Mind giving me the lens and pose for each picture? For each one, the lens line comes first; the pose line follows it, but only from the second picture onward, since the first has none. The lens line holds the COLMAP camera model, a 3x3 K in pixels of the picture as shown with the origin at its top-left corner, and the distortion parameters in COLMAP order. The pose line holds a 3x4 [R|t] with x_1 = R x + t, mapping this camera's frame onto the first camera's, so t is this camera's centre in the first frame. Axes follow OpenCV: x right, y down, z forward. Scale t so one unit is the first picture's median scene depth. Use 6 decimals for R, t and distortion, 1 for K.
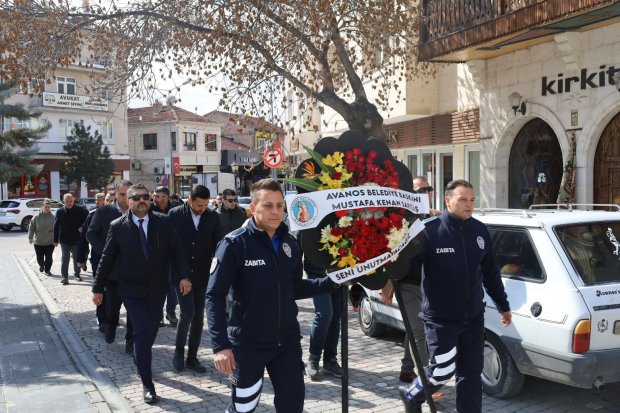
lens RADIAL K [[686.9, 0, 310.0], [0, 686.9, 206.5], [0, 0, 1]] dist [-0.122576, -0.001806]
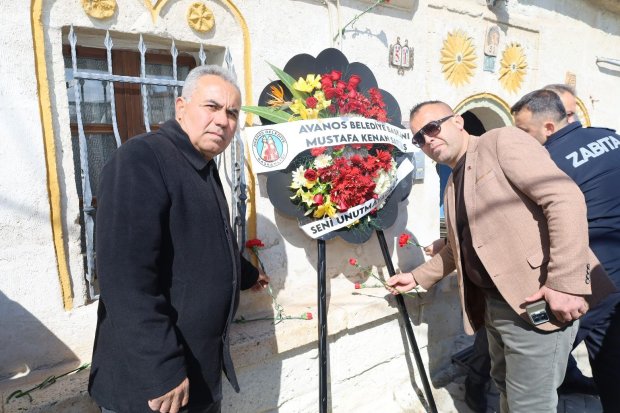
lens RADIAL K [[440.6, 0, 310.0], [0, 440.6, 206.5], [0, 0, 1]] dist [-0.003334, -0.001565]
pose [[0.999729, -0.004961, 0.022754, 0.024443], [0.002175, 0.992669, 0.120847, 0.012021], [-0.023187, -0.120765, 0.992410, 0.480777]]
